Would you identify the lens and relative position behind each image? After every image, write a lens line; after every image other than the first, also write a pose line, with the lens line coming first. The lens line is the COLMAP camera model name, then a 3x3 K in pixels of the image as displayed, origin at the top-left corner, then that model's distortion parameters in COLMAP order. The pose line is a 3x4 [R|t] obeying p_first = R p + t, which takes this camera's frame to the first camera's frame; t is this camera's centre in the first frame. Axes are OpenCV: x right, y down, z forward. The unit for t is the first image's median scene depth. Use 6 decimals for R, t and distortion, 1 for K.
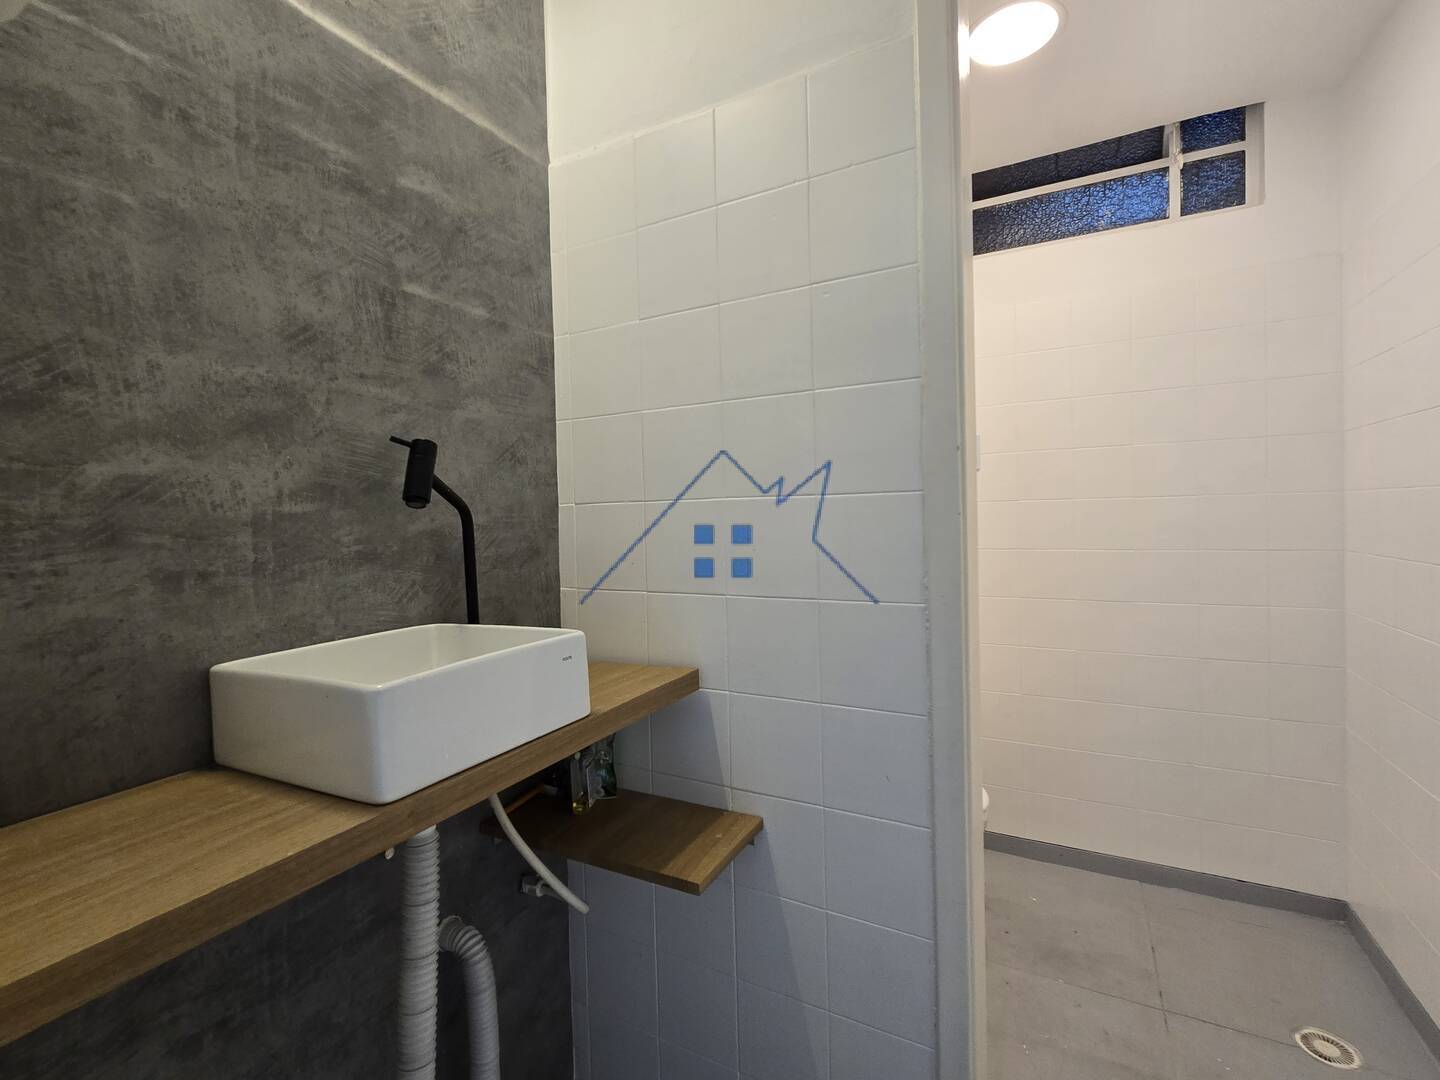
lens RADIAL K [[659.5, 0, 712.8], [0, 659.5, 513.8], [0, 0, 1]] dist [-0.004763, -0.000143]
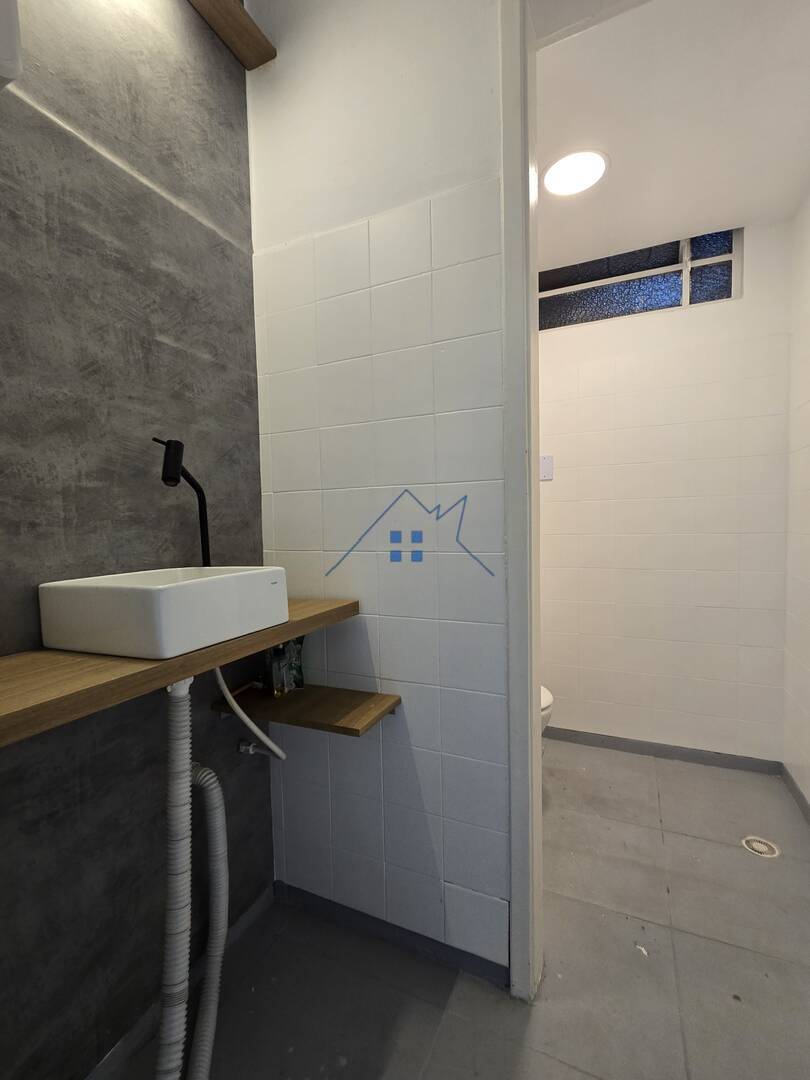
lens RADIAL K [[494.6, 0, 399.1], [0, 494.6, 541.3], [0, 0, 1]] dist [-0.004763, -0.000143]
pose [[0.997865, -0.000781, 0.065302, -0.002579], [-0.001730, 0.999261, 0.038389, 0.061743], [-0.065283, -0.038420, 0.997127, -0.138758]]
